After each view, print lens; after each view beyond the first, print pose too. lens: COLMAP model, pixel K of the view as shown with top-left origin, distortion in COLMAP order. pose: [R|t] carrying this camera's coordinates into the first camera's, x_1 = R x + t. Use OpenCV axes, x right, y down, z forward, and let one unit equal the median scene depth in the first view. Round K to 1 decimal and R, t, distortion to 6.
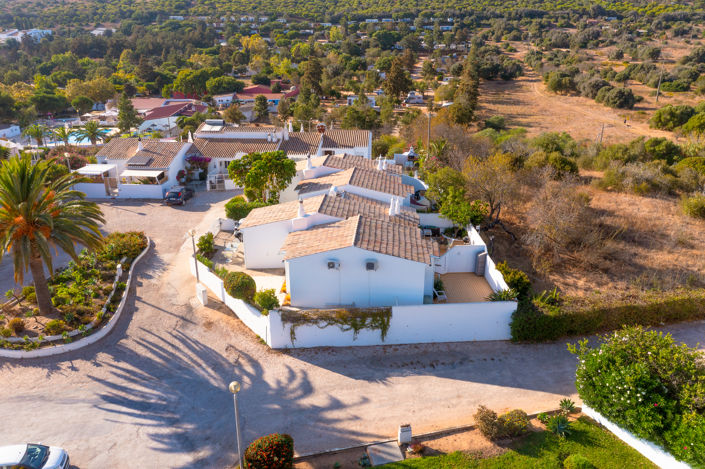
lens RADIAL K [[554.7, 0, 352.5], [0, 554.7, 234.5], [0, 0, 1]] dist [0.005276, 0.008505]
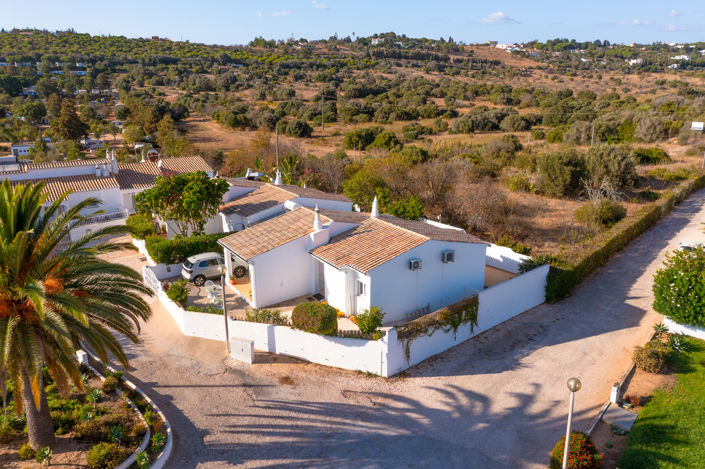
lens RADIAL K [[554.7, 0, 352.5], [0, 554.7, 234.5], [0, 0, 1]] dist [0.005276, 0.008505]
pose [[0.799818, -0.166863, 0.576583, -0.127693], [0.213199, 0.976922, -0.013022, -0.000486], [-0.561103, 0.133342, 0.816935, 0.067090]]
